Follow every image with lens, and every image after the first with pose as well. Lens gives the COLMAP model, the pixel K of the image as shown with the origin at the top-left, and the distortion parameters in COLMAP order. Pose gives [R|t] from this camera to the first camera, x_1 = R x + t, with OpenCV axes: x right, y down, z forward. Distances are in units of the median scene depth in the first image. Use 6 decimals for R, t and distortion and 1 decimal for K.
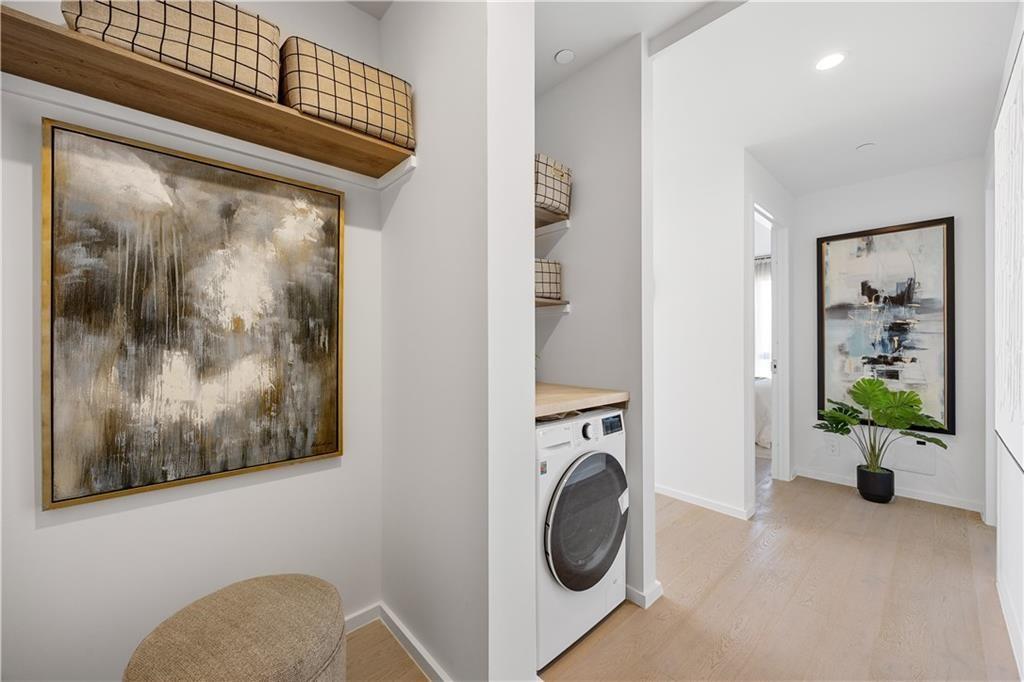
lens RADIAL K [[396.2, 0, 514.8], [0, 396.2, 341.9], [0, 0, 1]] dist [0.001781, 0.000246]
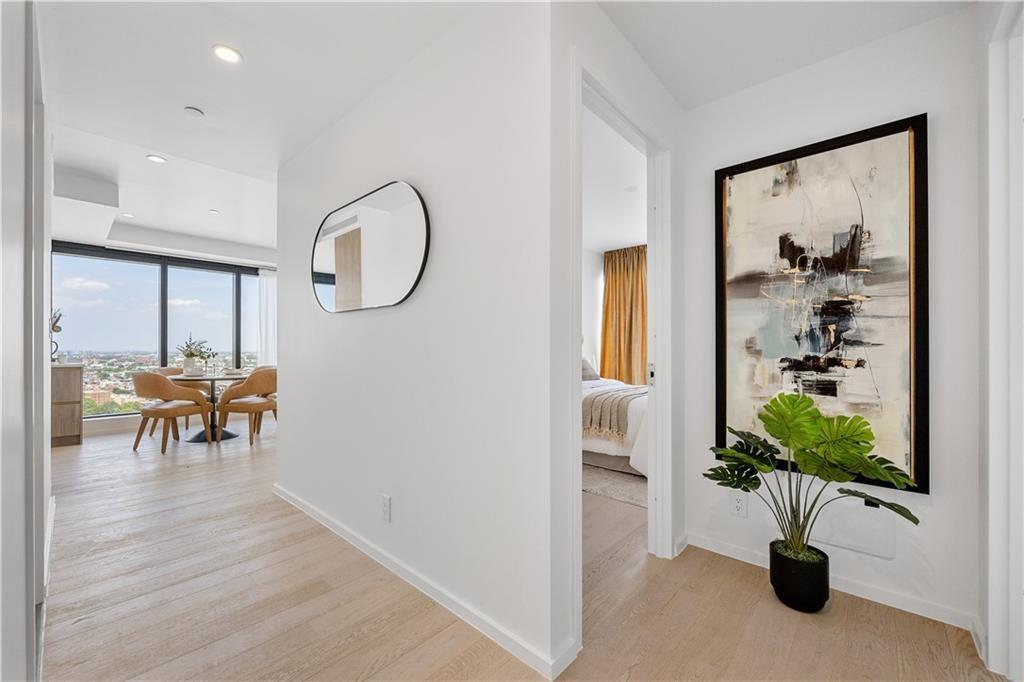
lens RADIAL K [[396.2, 0, 505.0], [0, 396.2, 347.0], [0, 0, 1]] dist [0.001781, 0.000246]
pose [[0.997606, 0.003740, 0.069056, 0.428067], [-0.003546, 0.999989, -0.002923, 0.024254], [-0.069067, 0.002671, 0.997608, 0.438935]]
